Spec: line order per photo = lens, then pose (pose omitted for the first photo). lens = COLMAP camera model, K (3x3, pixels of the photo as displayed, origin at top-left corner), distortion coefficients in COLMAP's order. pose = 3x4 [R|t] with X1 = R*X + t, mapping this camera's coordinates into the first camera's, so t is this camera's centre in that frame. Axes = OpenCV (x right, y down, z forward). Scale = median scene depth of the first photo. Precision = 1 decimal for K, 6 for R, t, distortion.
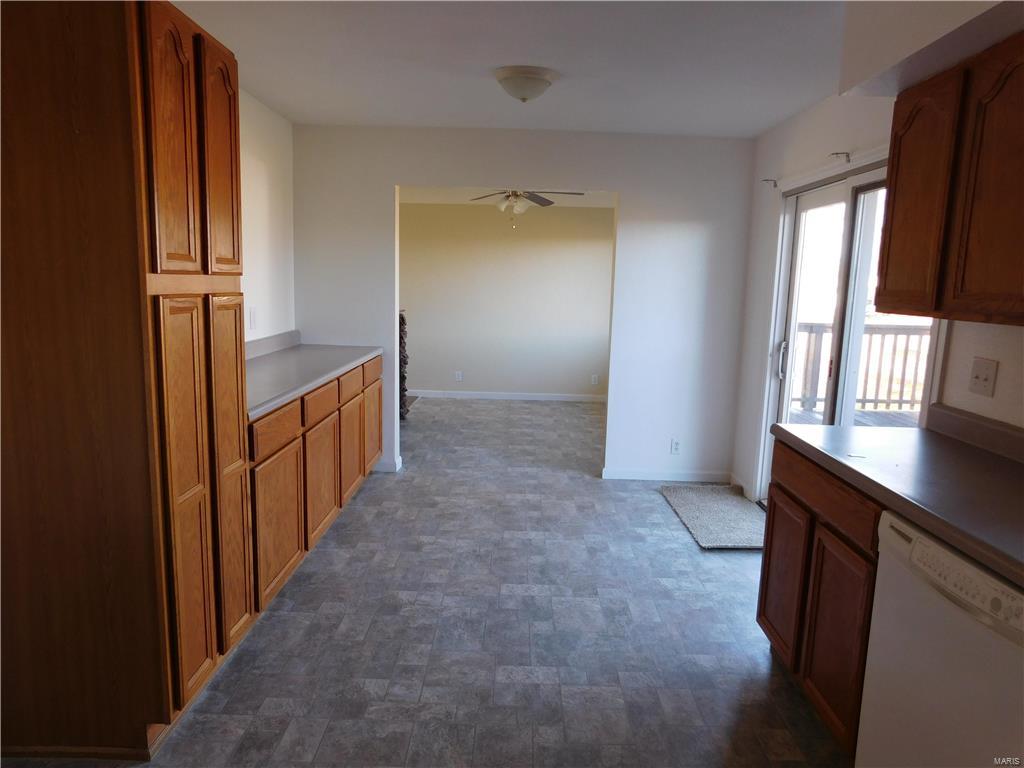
lens RADIAL K [[684.4, 0, 513.1], [0, 684.4, 389.4], [0, 0, 1]] dist [-0.057977, 0.048265]
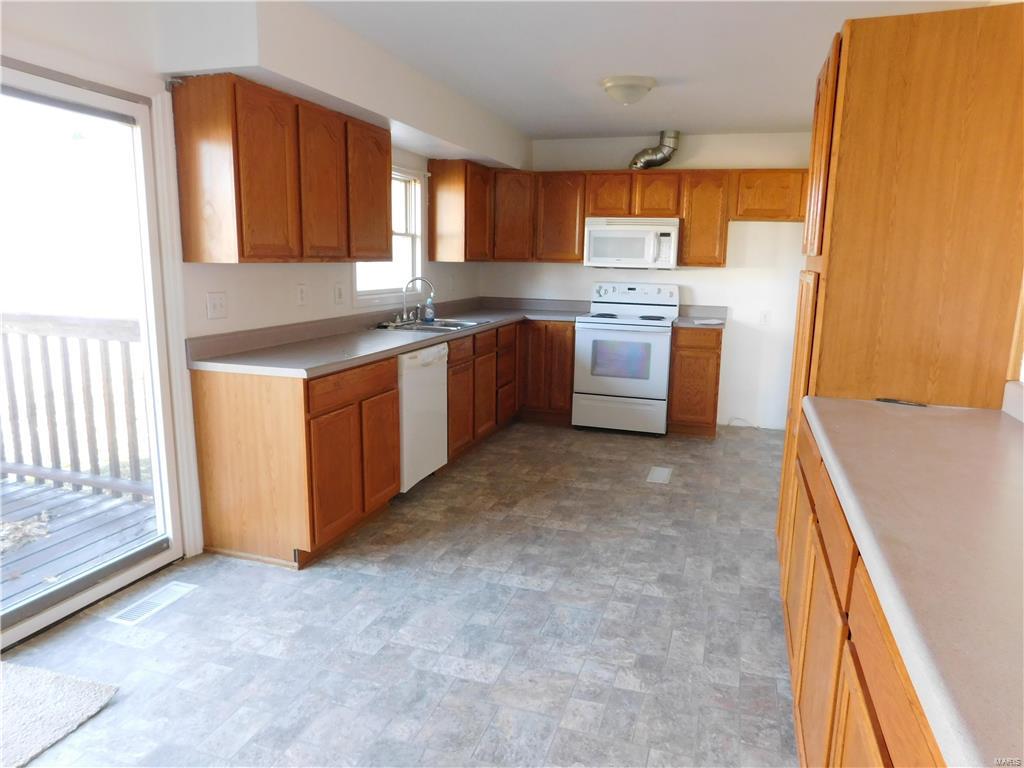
lens RADIAL K [[684.4, 0, 511.6], [0, 684.4, 382.3], [0, 0, 1]] dist [-0.057977, 0.048265]
pose [[-0.950598, -0.099088, 0.294187, -0.213610], [0.005095, 0.942579, 0.333945, -0.243237], [-0.310384, 0.318946, -0.895508, 1.546585]]
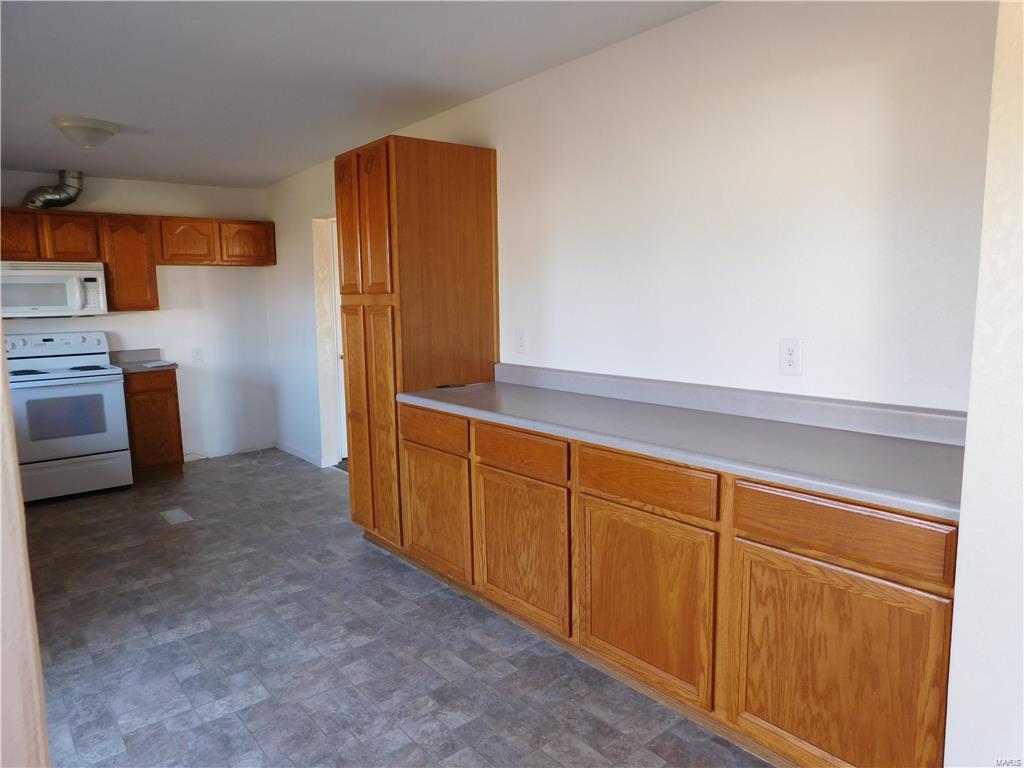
lens RADIAL K [[684.4, 0, 515.5], [0, 684.4, 383.0], [0, 0, 1]] dist [-0.057977, 0.048265]
pose [[-0.767709, 0.070236, -0.636938, 0.228907], [-0.100904, 0.968325, 0.228399, -0.250655], [0.632804, 0.239613, -0.736305, 1.664830]]
